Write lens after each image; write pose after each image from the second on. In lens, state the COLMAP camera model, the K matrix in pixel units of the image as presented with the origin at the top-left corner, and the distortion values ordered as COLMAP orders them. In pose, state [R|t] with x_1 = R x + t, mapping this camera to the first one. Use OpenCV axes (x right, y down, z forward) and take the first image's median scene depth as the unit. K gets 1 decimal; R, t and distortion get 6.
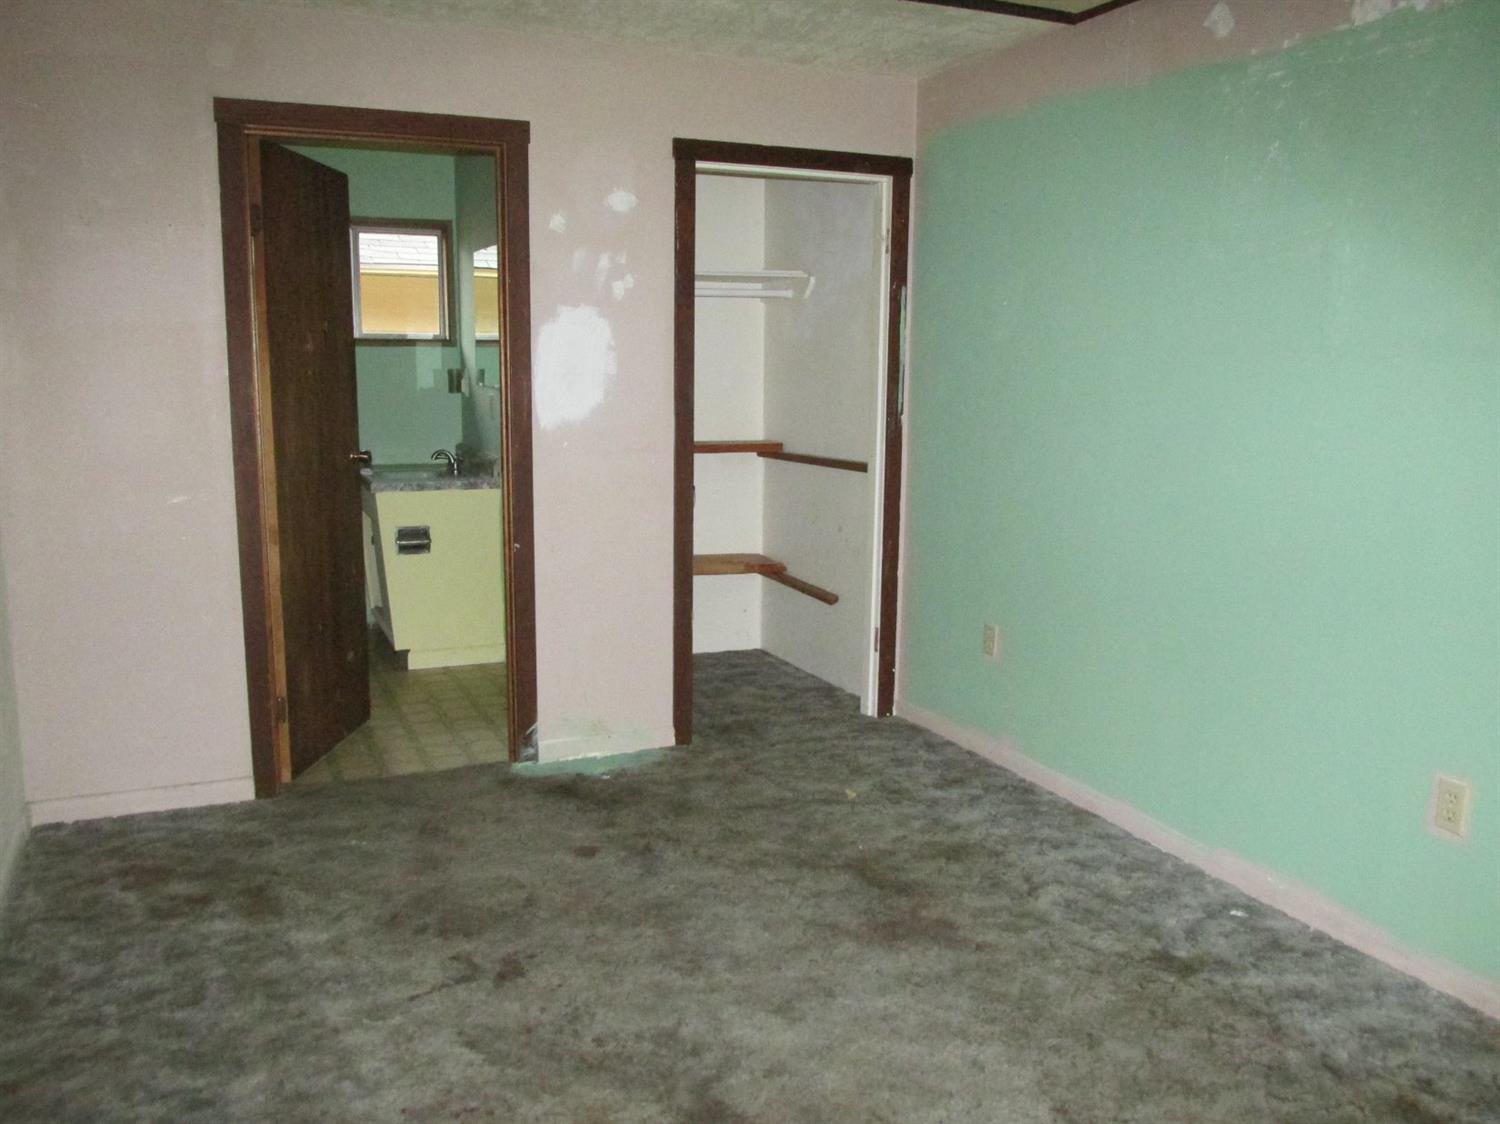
lens RADIAL K [[1221.3, 0, 748.4], [0, 1221.3, 563.1], [0, 0, 1]] dist [-0.058770, -0.001792]
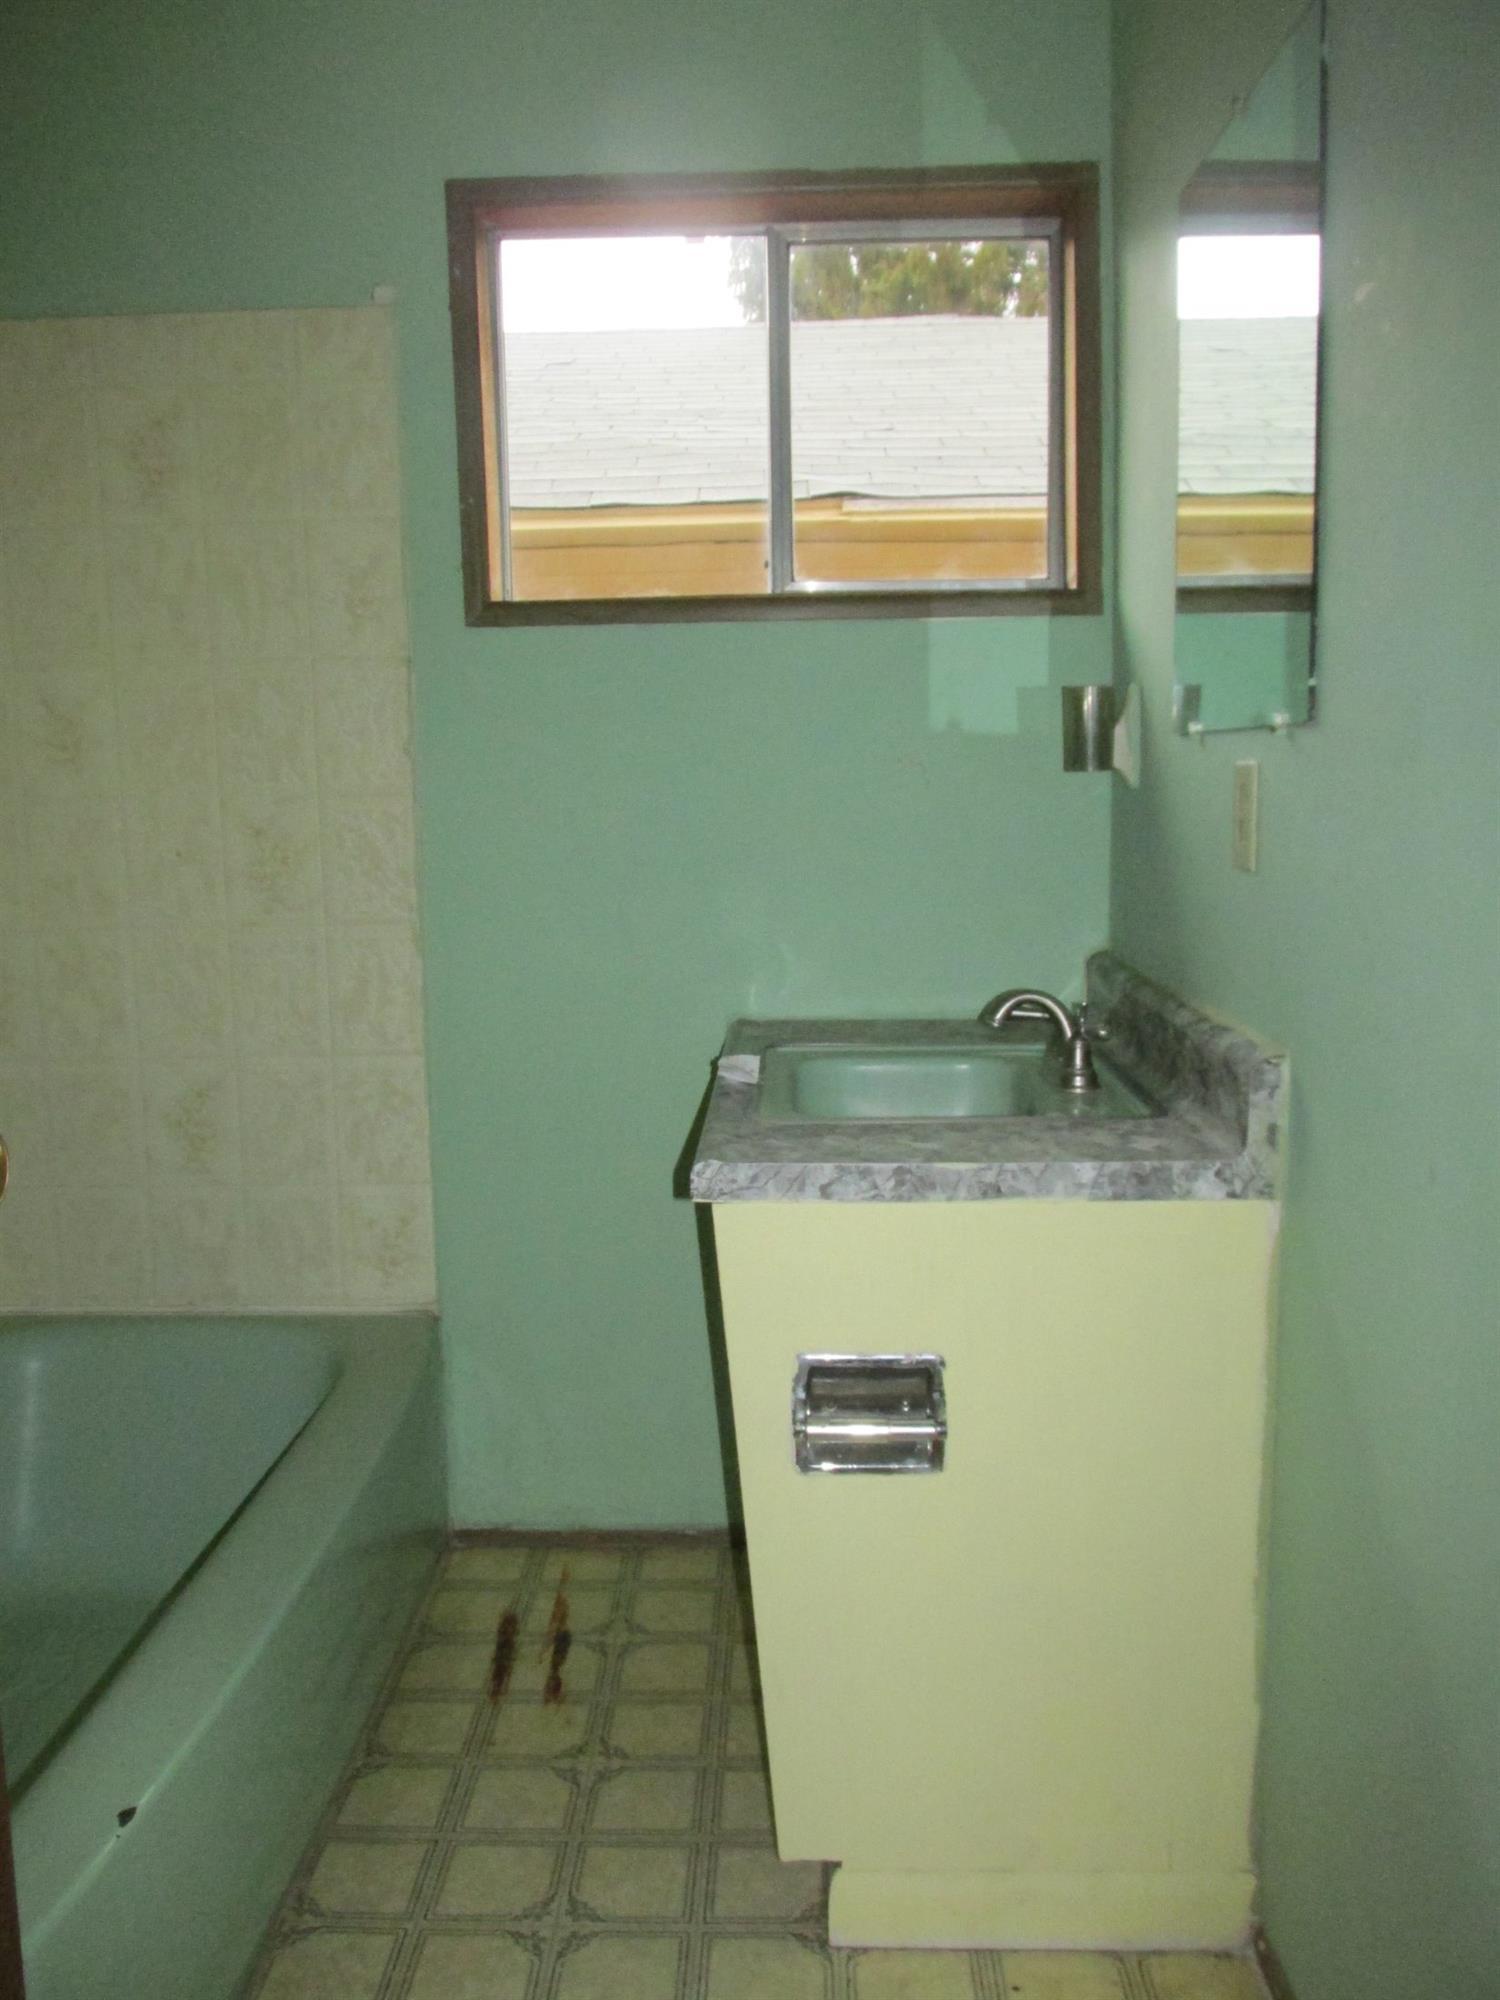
lens RADIAL K [[1628.4, 0, 747.9], [0, 1628.4, 998.8], [0, 0, 1]] dist [-0.058770, -0.001792]
pose [[0.900475, 0.036418, -0.433380, -0.154250], [-0.047437, 0.998767, -0.014636, -0.081943], [0.432313, 0.033738, 0.901092, 0.654718]]
